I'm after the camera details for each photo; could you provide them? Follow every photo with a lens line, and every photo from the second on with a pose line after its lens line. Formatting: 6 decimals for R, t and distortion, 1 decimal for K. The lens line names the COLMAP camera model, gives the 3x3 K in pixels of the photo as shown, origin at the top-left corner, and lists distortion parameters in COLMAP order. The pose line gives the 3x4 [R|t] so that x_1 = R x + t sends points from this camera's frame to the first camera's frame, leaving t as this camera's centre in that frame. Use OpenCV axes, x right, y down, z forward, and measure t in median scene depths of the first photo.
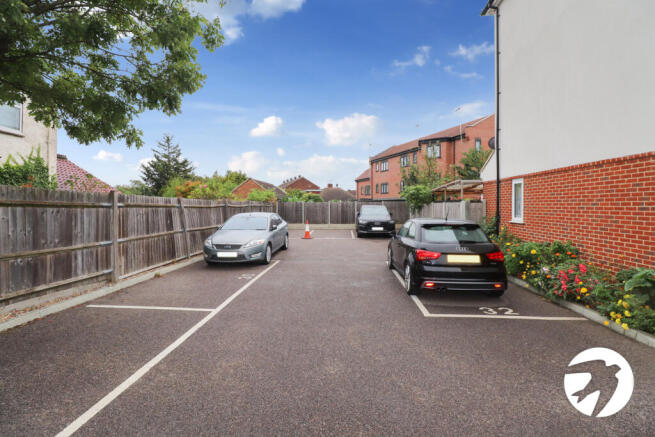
lens RADIAL K [[306.7, 0, 329.4], [0, 306.7, 210.5], [0, 0, 1]] dist [-0.003141, -0.000619]
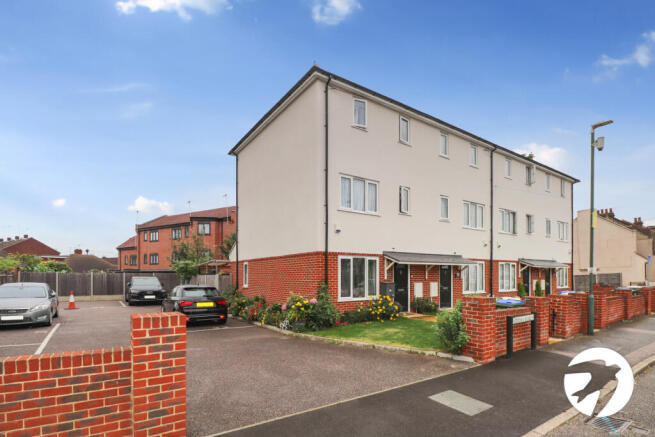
lens RADIAL K [[322.8, 0, 327.5], [0, 322.8, 276.3], [0, 0, 1]] dist [-0.002825, -0.000743]
pose [[0.779458, 0.007163, 0.626414, -0.075082], [0.004125, 0.999854, -0.016567, 0.004403], [-0.626441, 0.015498, 0.779315, -0.331525]]
